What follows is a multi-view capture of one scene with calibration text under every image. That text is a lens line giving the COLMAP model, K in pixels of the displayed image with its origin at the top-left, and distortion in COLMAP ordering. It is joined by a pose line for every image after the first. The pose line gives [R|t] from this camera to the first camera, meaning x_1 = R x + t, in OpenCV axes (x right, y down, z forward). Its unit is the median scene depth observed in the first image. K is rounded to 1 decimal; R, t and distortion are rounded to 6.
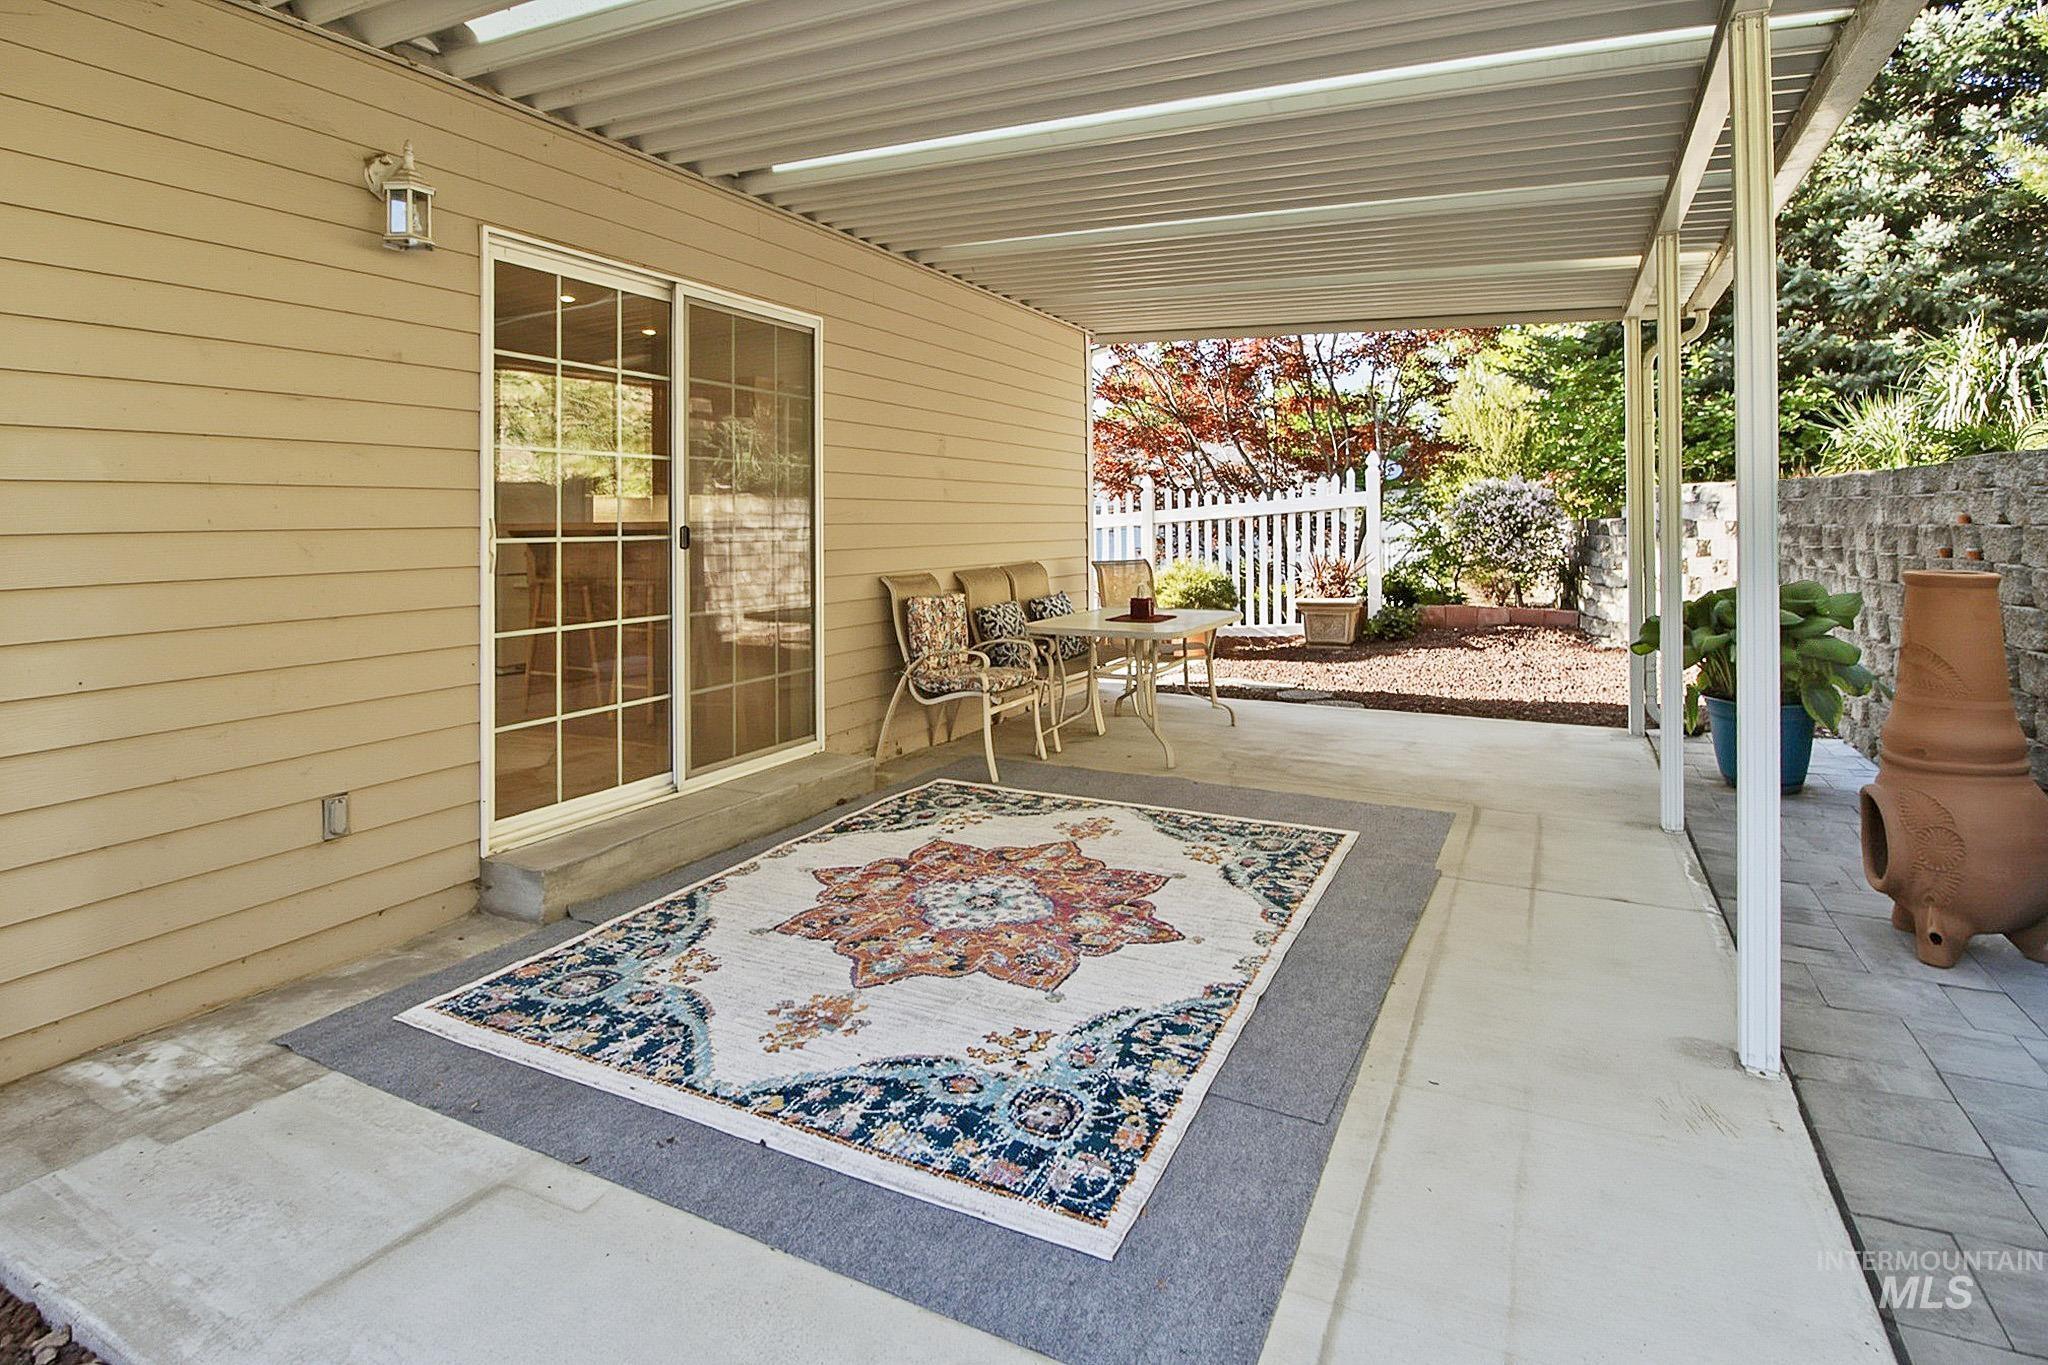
lens RADIAL K [[1091.5, 0, 1023.4], [0, 1091.5, 506.1], [0, 0, 1]] dist [-0.011219, -0.001605]
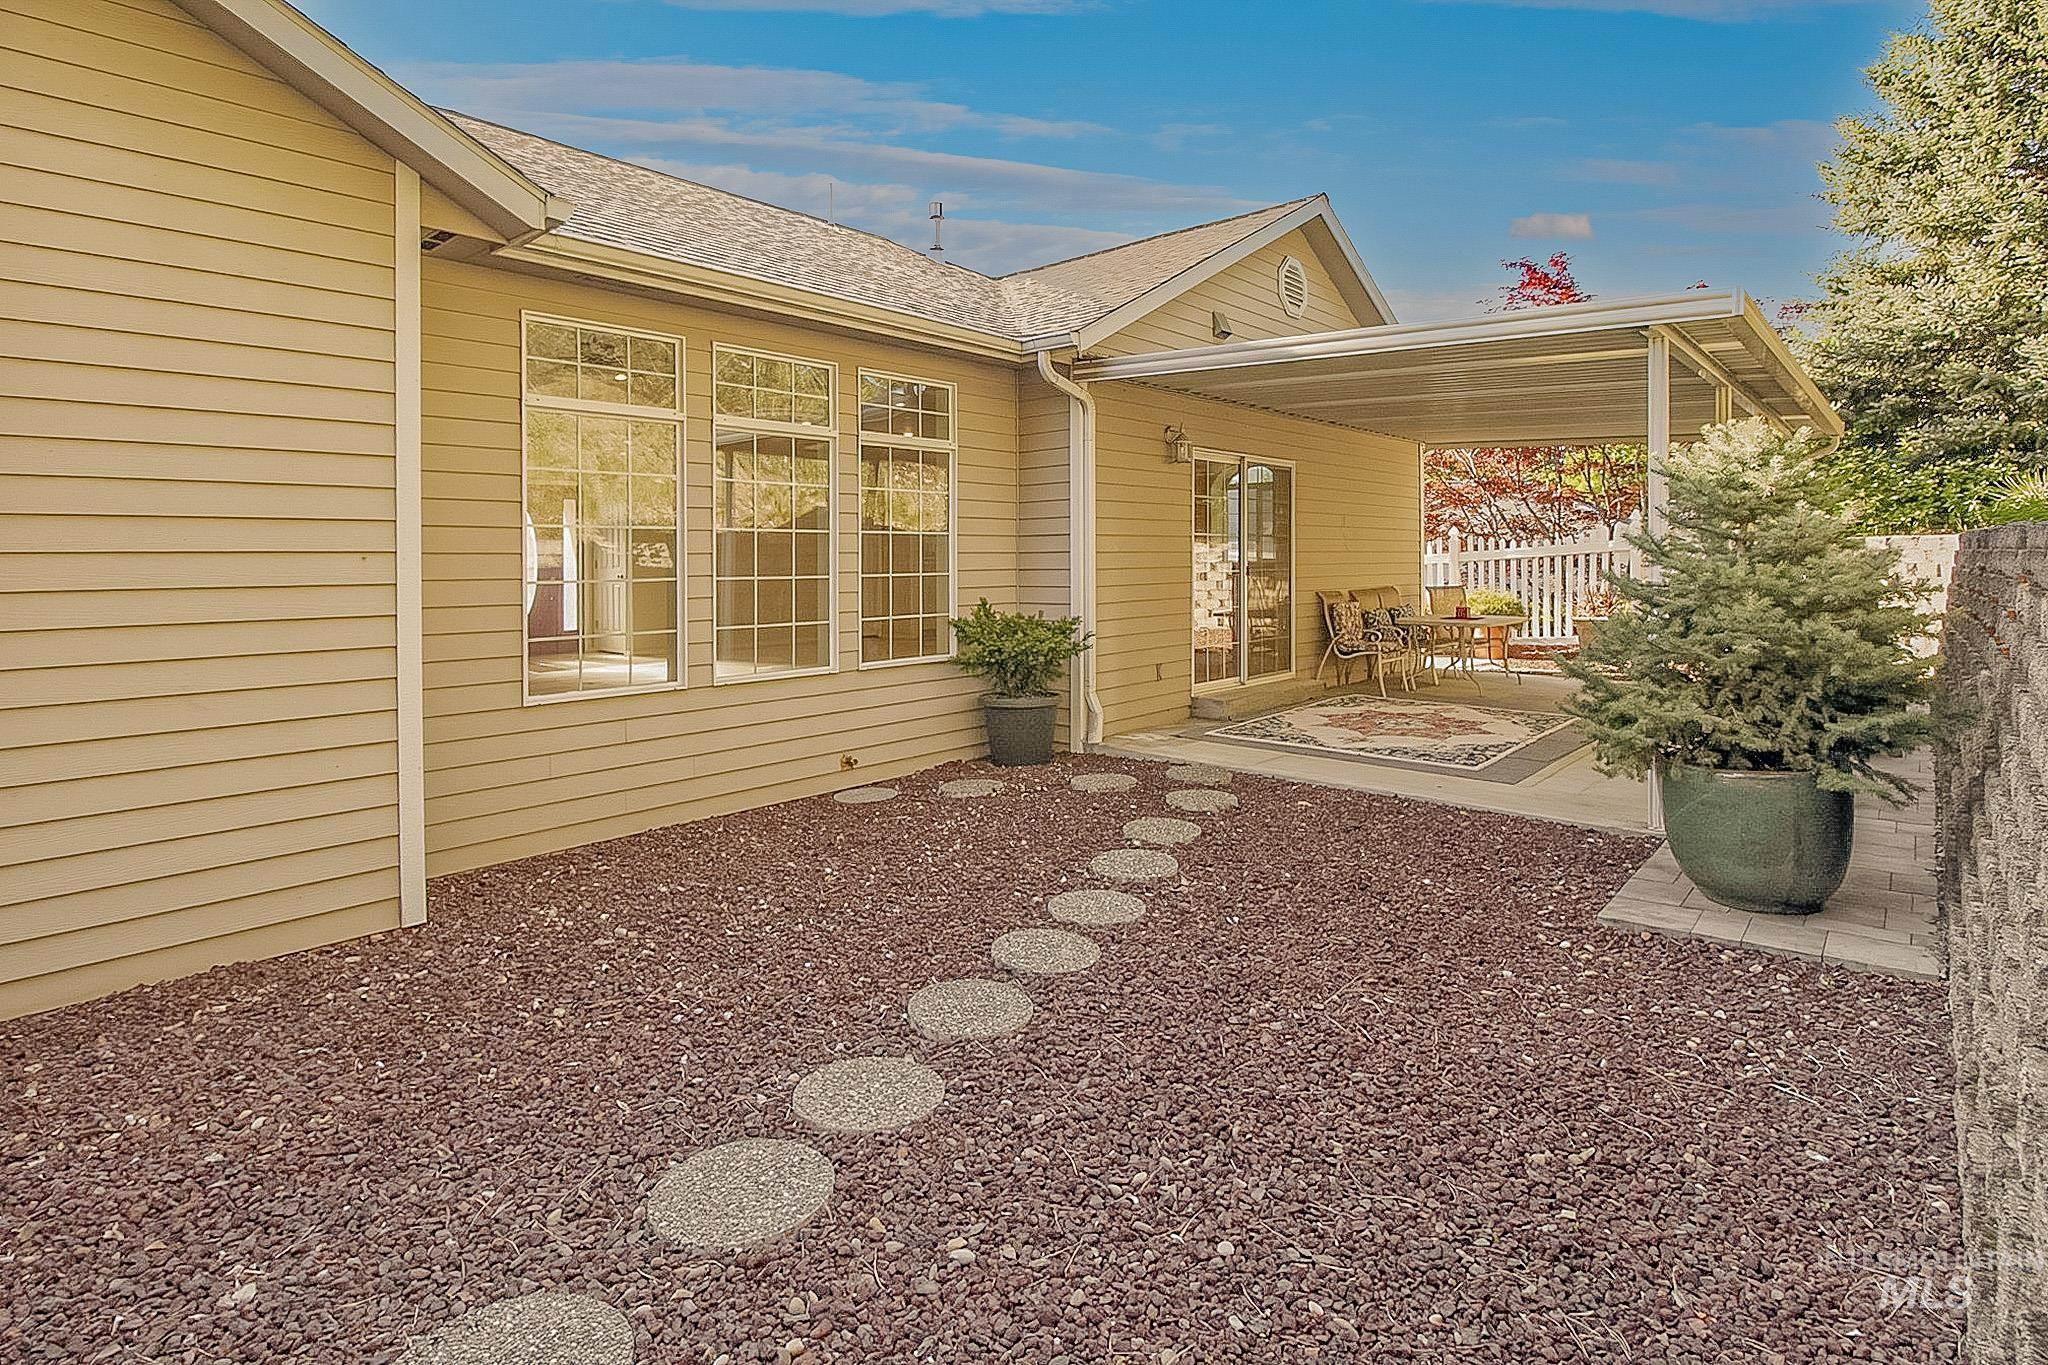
lens RADIAL K [[1023.9, 0, 999.5], [0, 1023.9, 557.4], [0, 0, 1]] dist [-0.013819, -0.001543]
pose [[0.959040, 0.002476, -0.283259, -0.297365], [0.002367, 0.999857, 0.016756, -0.050071], [0.283260, -0.016740, 0.958897, -1.648049]]
